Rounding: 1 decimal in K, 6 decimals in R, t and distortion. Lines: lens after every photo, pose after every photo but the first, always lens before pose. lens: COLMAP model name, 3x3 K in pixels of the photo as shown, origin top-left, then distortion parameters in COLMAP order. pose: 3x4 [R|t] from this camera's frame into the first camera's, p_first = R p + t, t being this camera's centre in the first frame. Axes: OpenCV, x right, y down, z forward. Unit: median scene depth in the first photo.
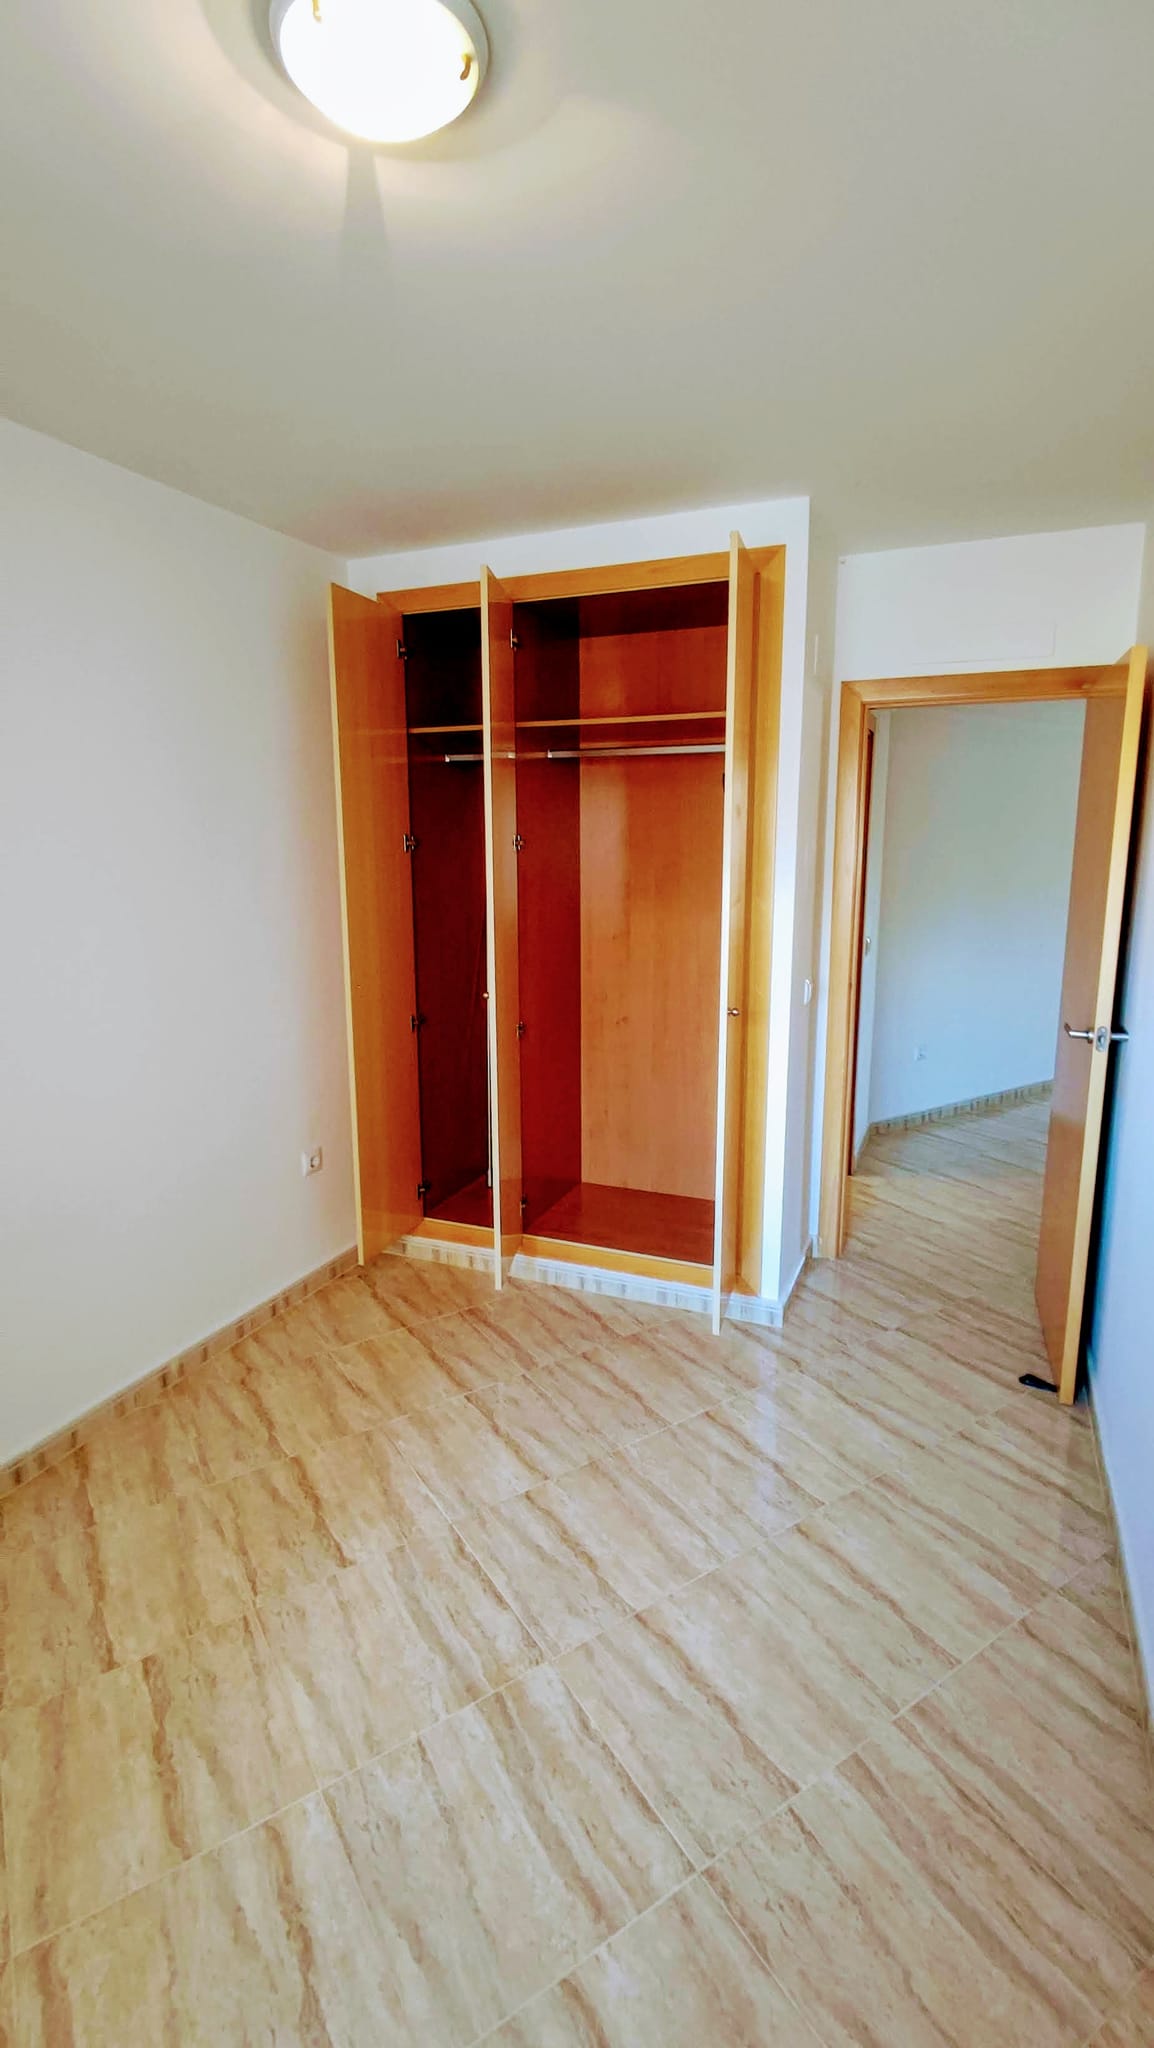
lens RADIAL K [[937.0, 0, 575.2], [0, 937.0, 1025.8], [0, 0, 1]] dist [-0.000774, -0.000634]
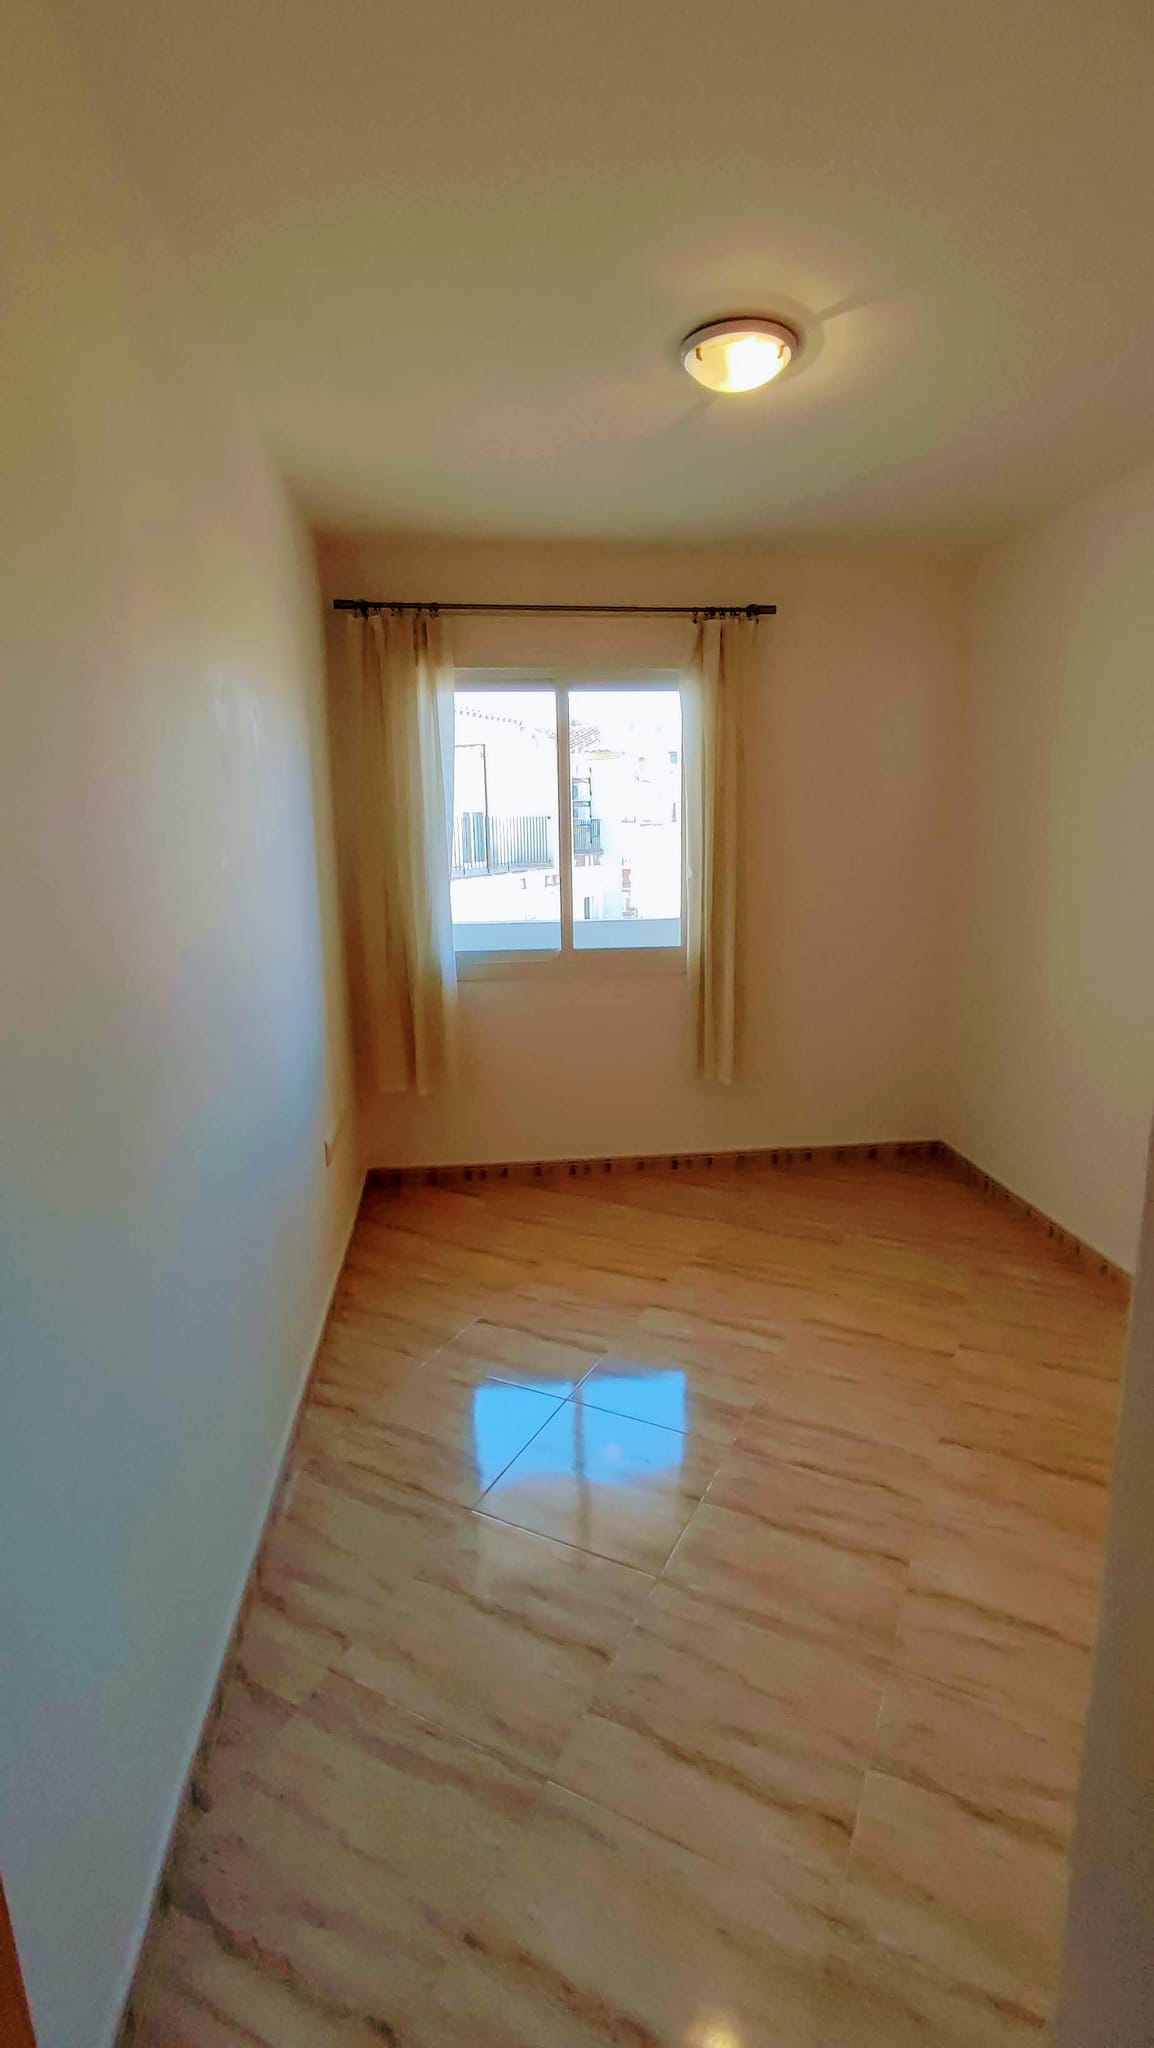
lens RADIAL K [[937.0, 0, 579.9], [0, 937.0, 1017.6], [0, 0, 1]] dist [-0.000774, -0.000634]
pose [[-0.865840, 0.112530, -0.487503, 0.607367], [-0.087182, 0.925537, 0.368483, -0.254099], [0.492667, 0.361549, -0.791556, 1.490898]]
